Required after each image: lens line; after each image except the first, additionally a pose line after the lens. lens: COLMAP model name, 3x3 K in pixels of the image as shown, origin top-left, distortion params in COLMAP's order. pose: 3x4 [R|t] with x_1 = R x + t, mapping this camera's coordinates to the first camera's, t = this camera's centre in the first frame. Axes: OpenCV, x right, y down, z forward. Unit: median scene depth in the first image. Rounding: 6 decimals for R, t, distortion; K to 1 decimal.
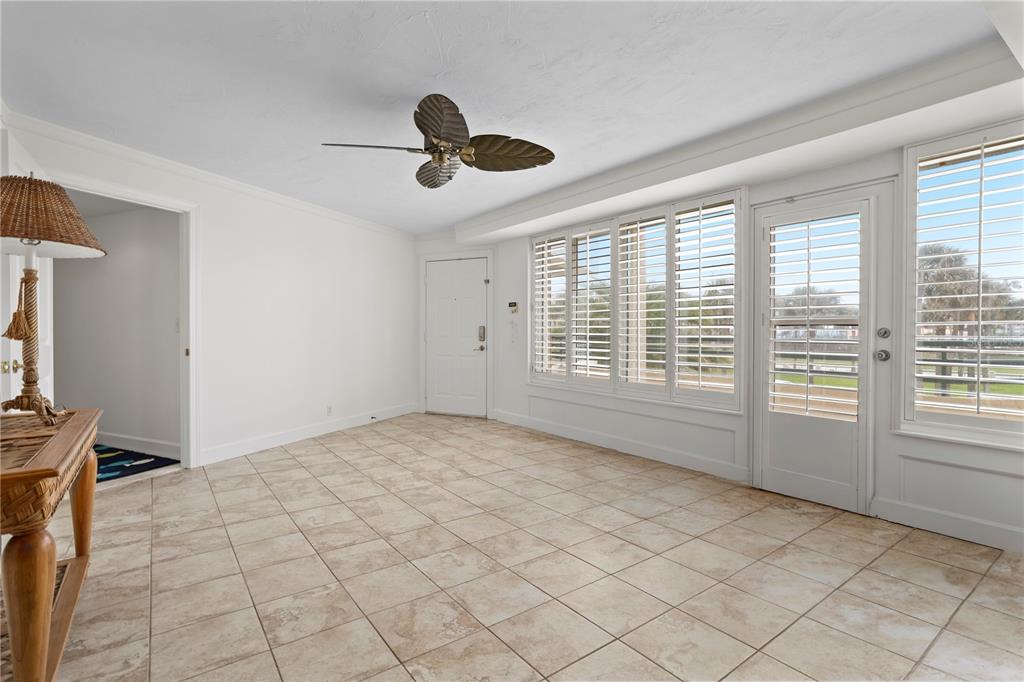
lens RADIAL K [[486.8, 0, 525.4], [0, 486.8, 340.3], [0, 0, 1]] dist [-0.000349, 0.001181]
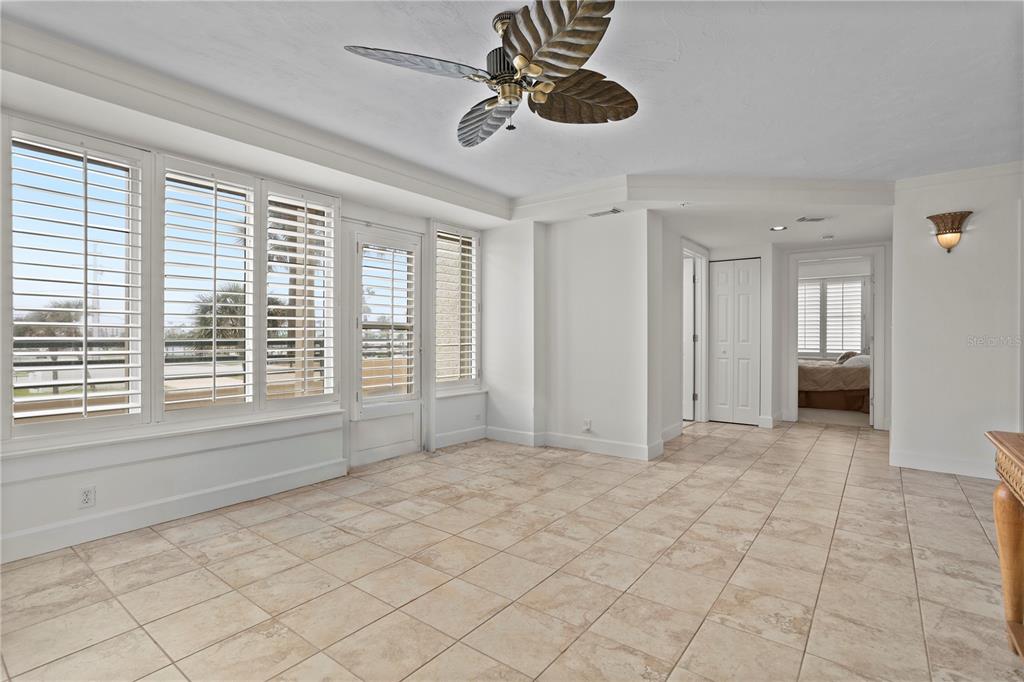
lens RADIAL K [[486.8, 0, 525.4], [0, 486.8, 340.3], [0, 0, 1]] dist [-0.000349, 0.001181]
pose [[-0.284251, 0.003746, 0.958743, -1.172229], [0.006314, 0.999978, -0.002035, 0.006461], [-0.958729, 0.005475, -0.284268, 1.621484]]
